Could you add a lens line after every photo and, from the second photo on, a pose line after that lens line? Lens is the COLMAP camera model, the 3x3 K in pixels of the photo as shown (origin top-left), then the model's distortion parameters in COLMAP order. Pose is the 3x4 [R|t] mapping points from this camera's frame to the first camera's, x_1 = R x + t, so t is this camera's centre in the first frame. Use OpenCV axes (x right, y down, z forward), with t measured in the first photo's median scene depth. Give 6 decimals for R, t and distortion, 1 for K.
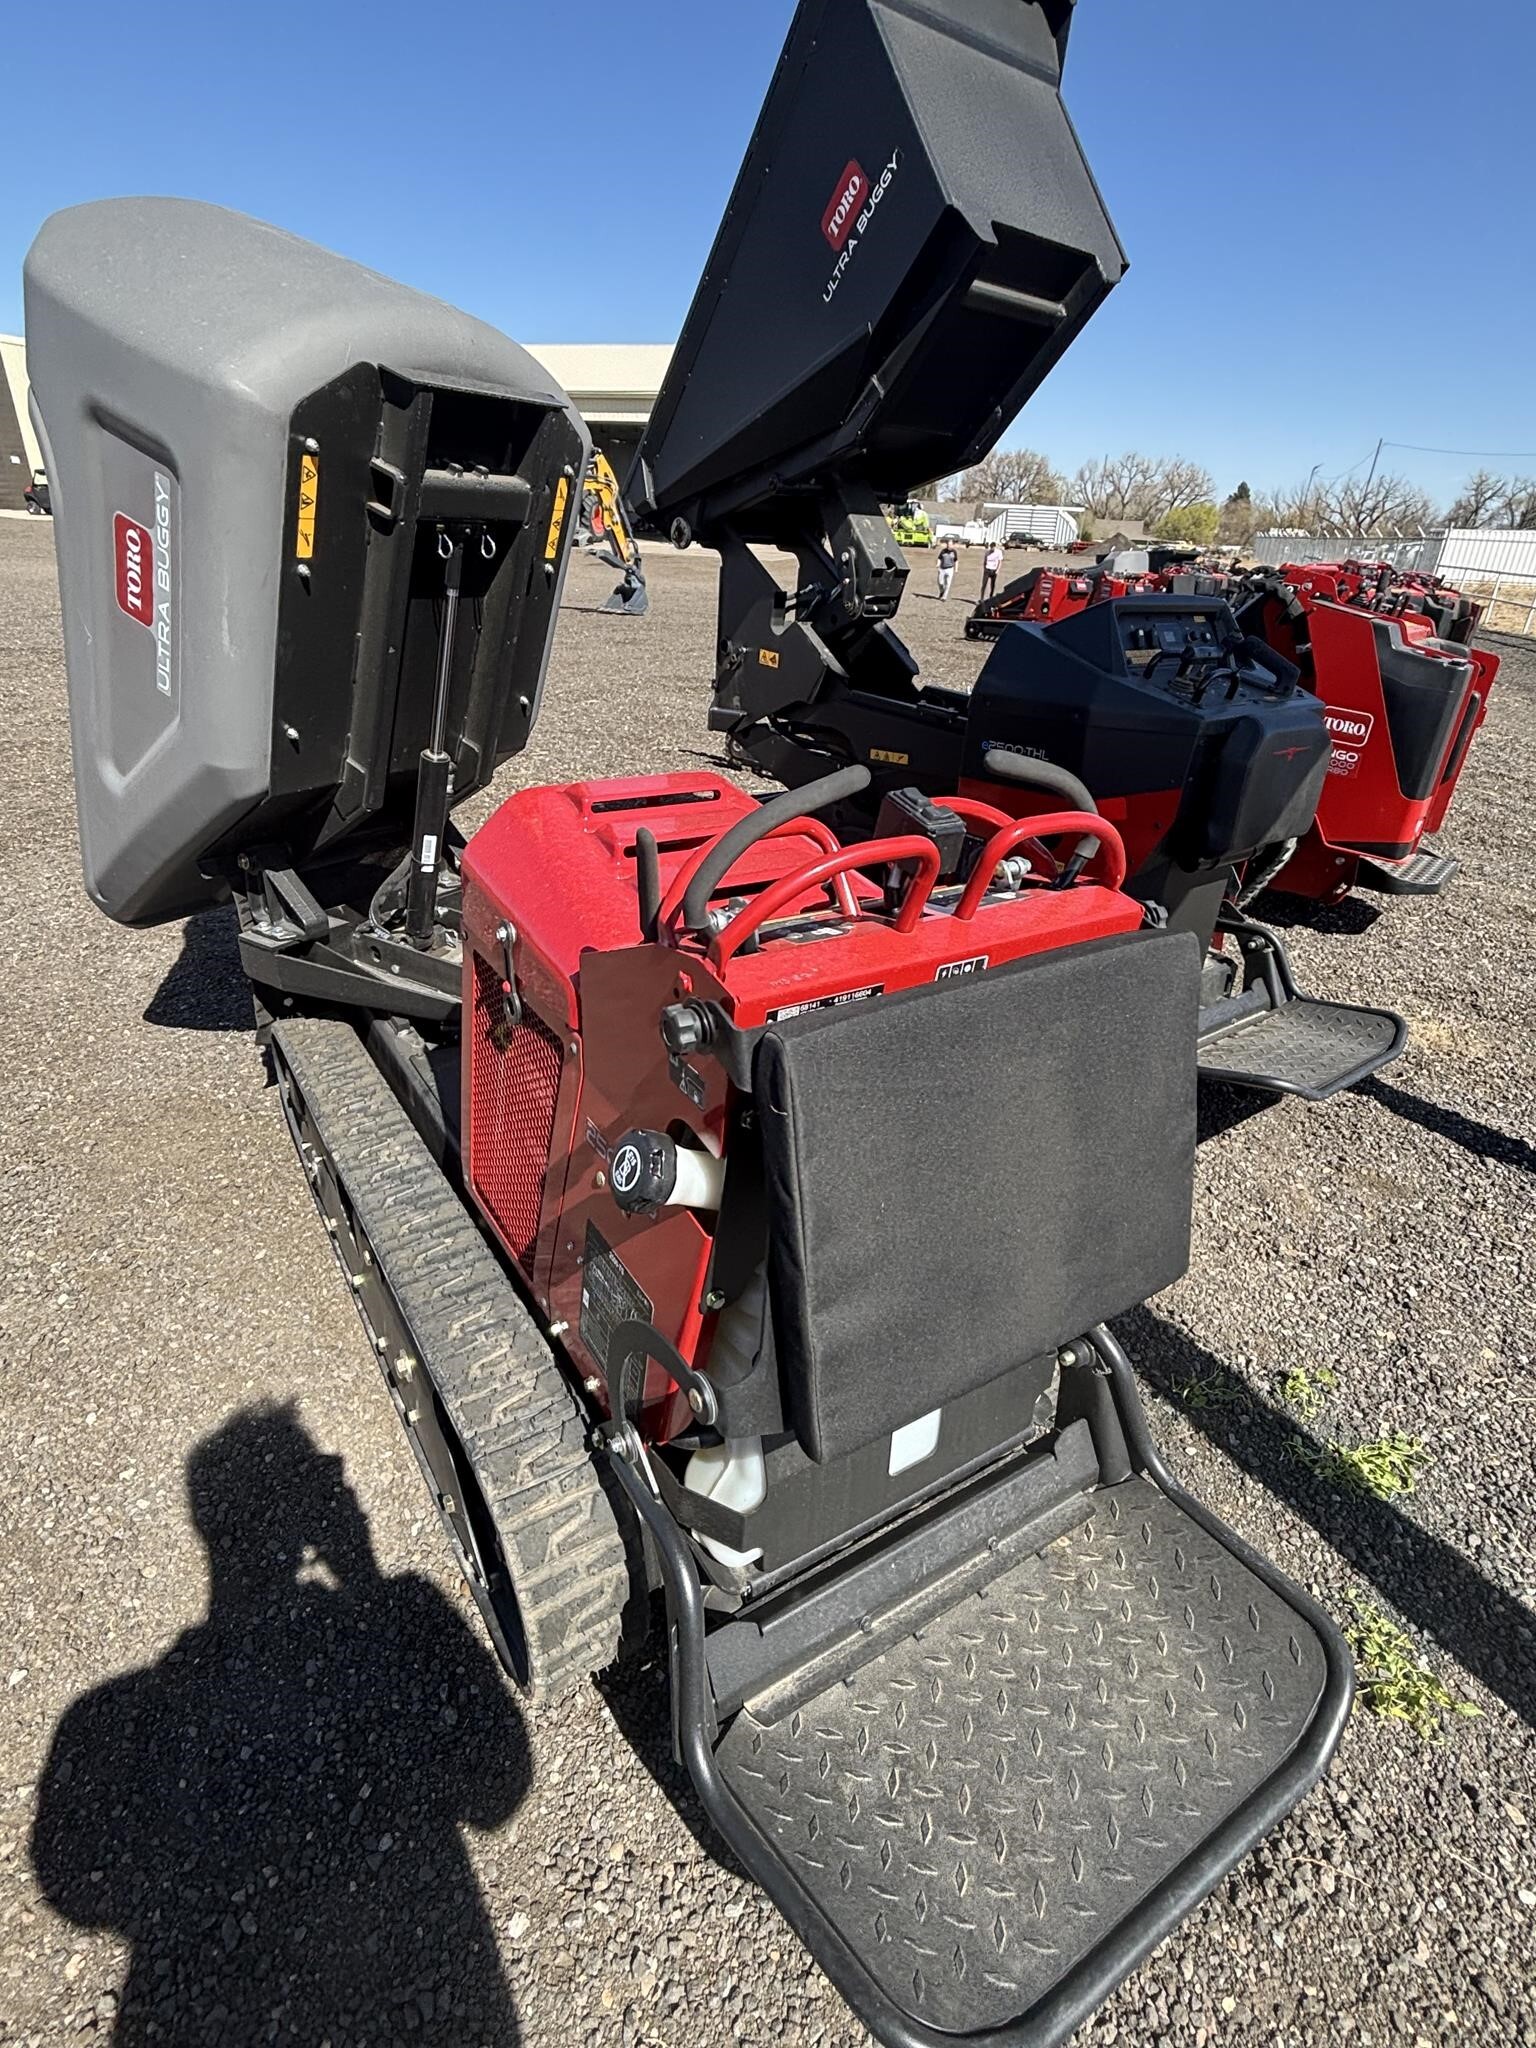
lens RADIAL K [[1024.7, 0, 767.3], [0, 1024.7, 1017.4], [0, 0, 1]] dist [-0.008262, 0.000894]
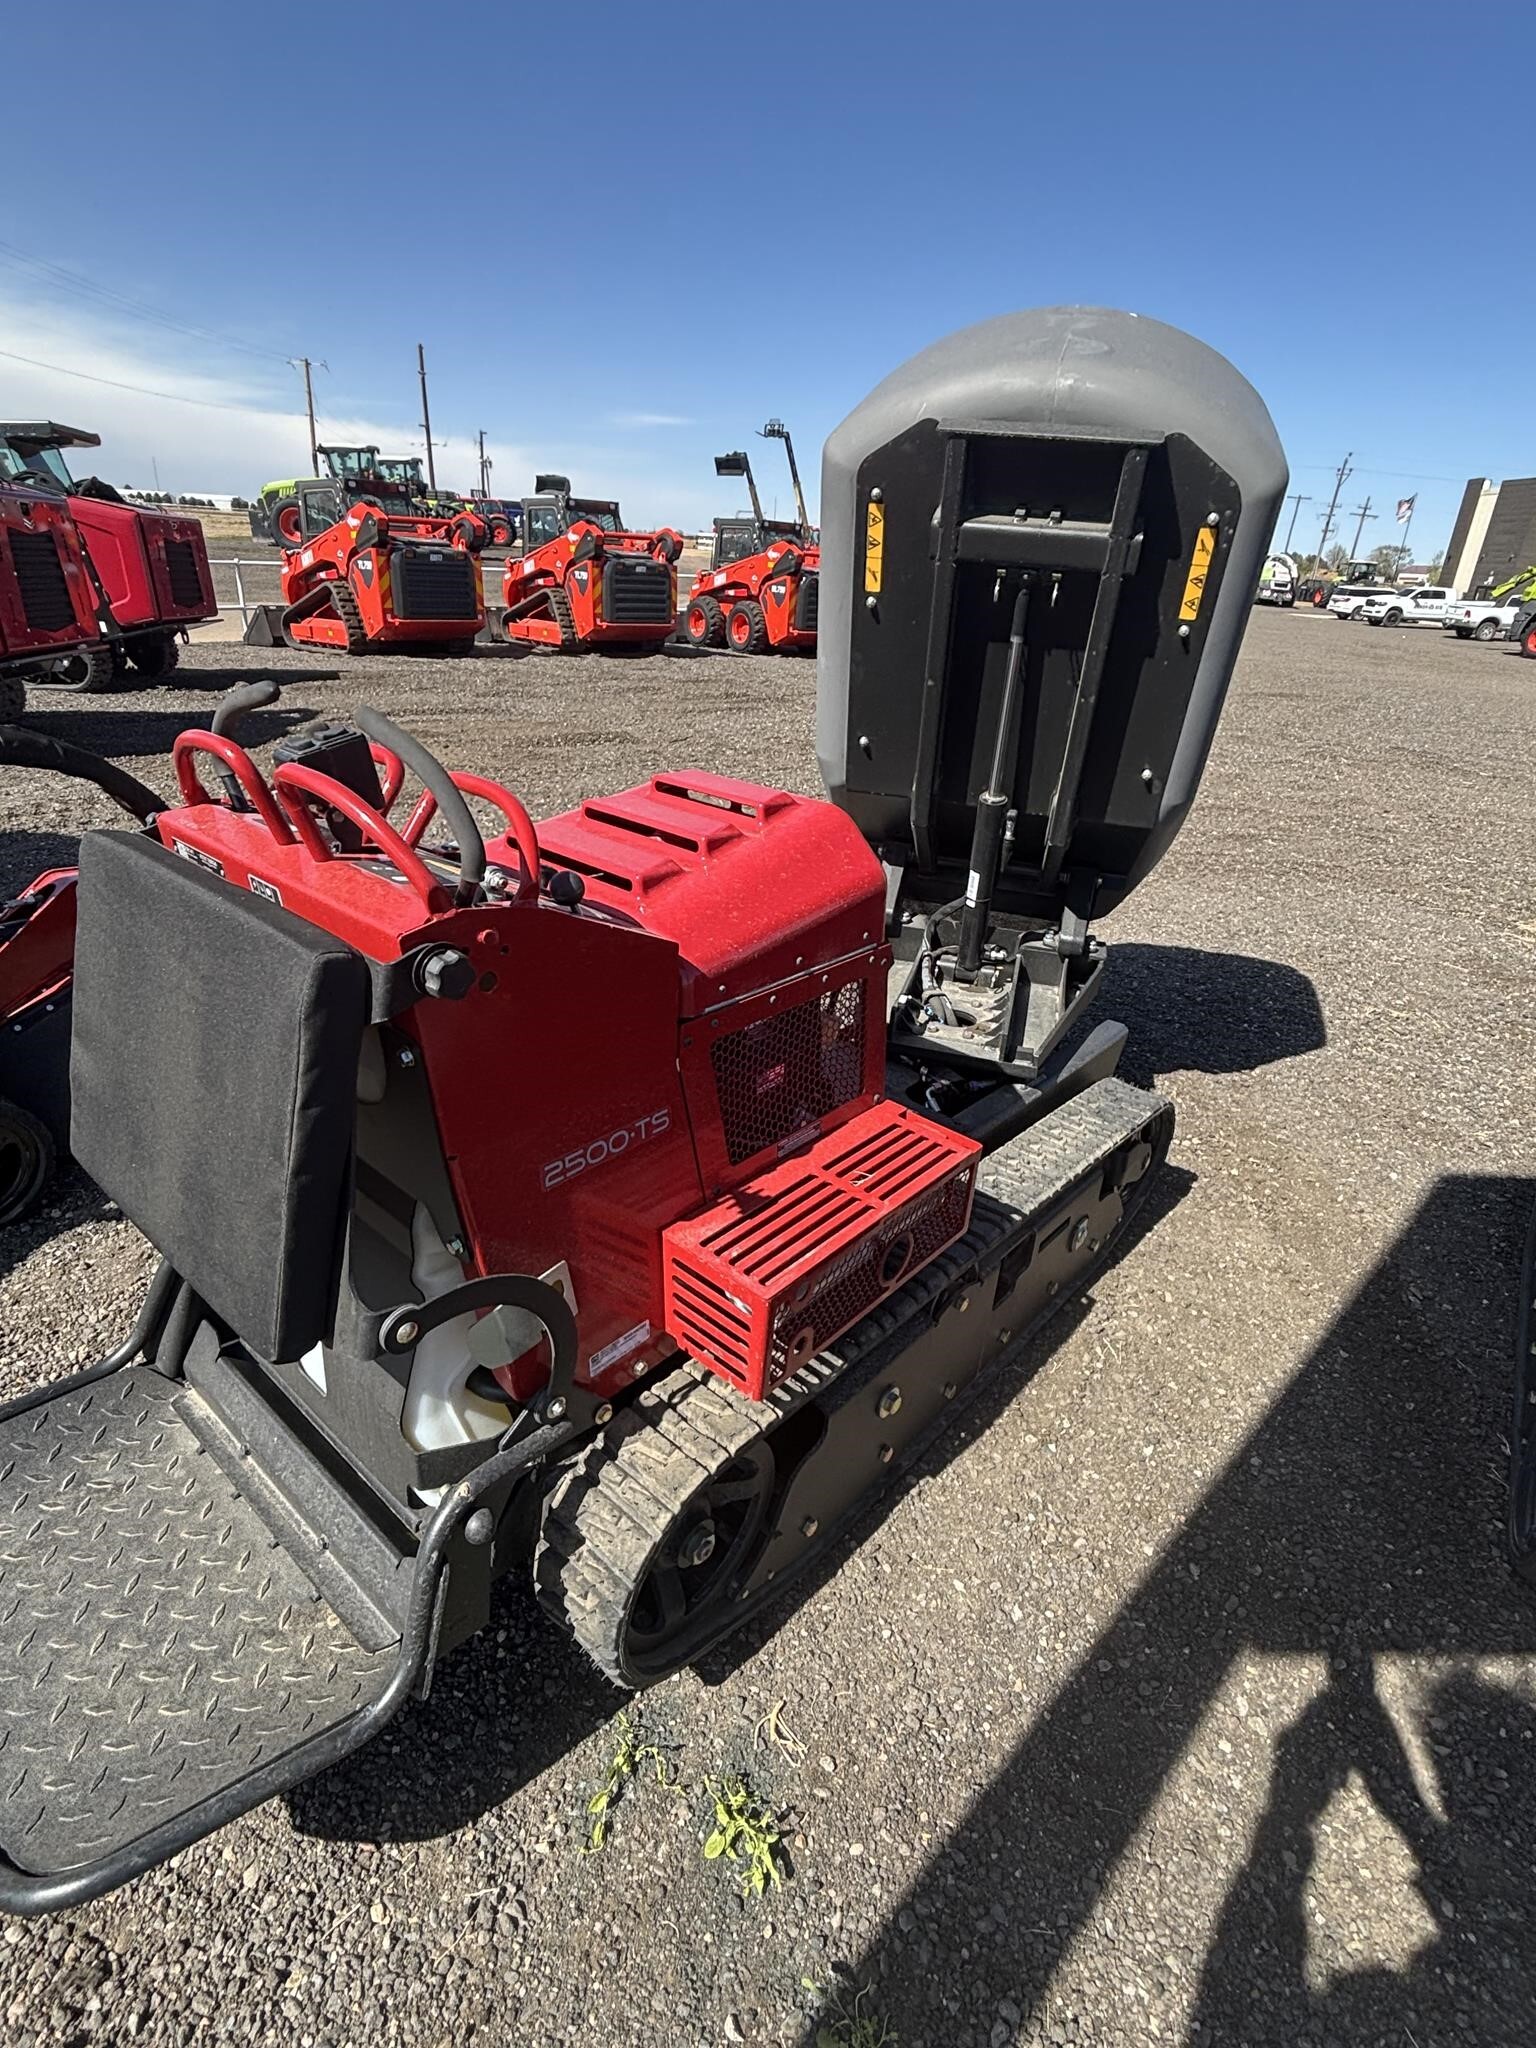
lens RADIAL K [[1027.4, 0, 775.8], [0, 1027.4, 1019.6], [0, 0, 1]] dist [-0.014315, 0.008211]
pose [[0.287224, 0.375388, -0.881241, 0.587771], [-0.467717, 0.857836, 0.212975, -0.178414], [0.835908, 0.351000, 0.421967, 0.458999]]
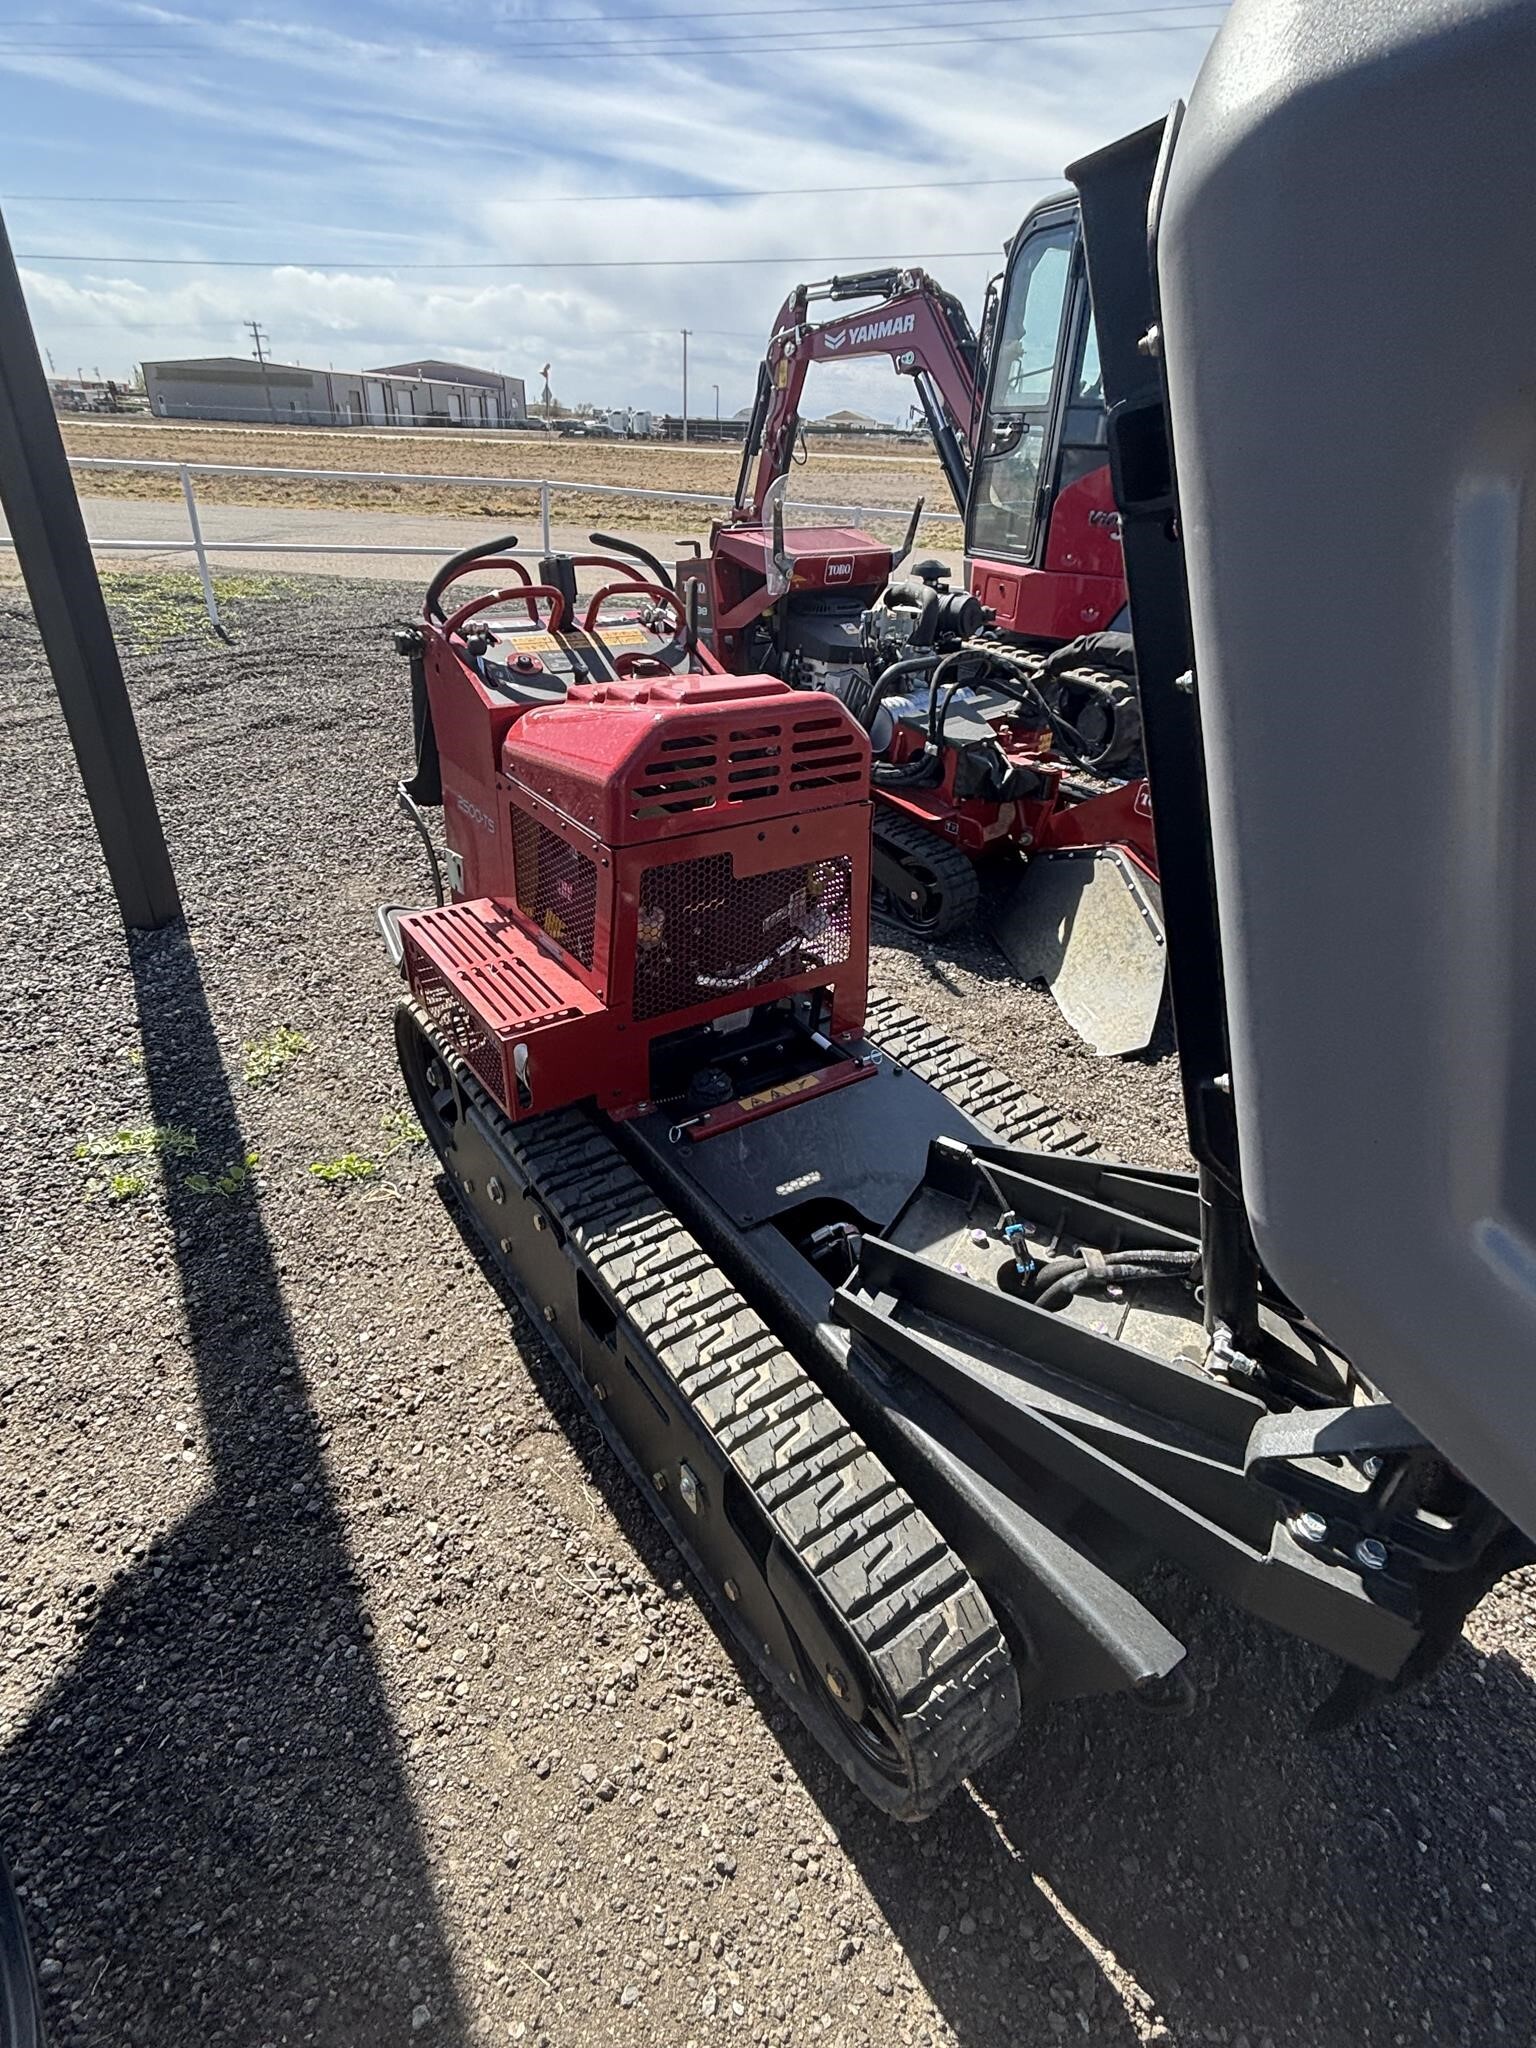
lens RADIAL K [[1021.8, 0, 758.9], [0, 1021.8, 1031.6], [0, 0, 1]] dist [-0.017077, 0.010854]
pose [[-0.995537, -0.055096, -0.076623, -0.061390], [-0.094262, 0.540741, 0.835891, -0.620899], [-0.004622, 0.839383, -0.543521, 1.261547]]
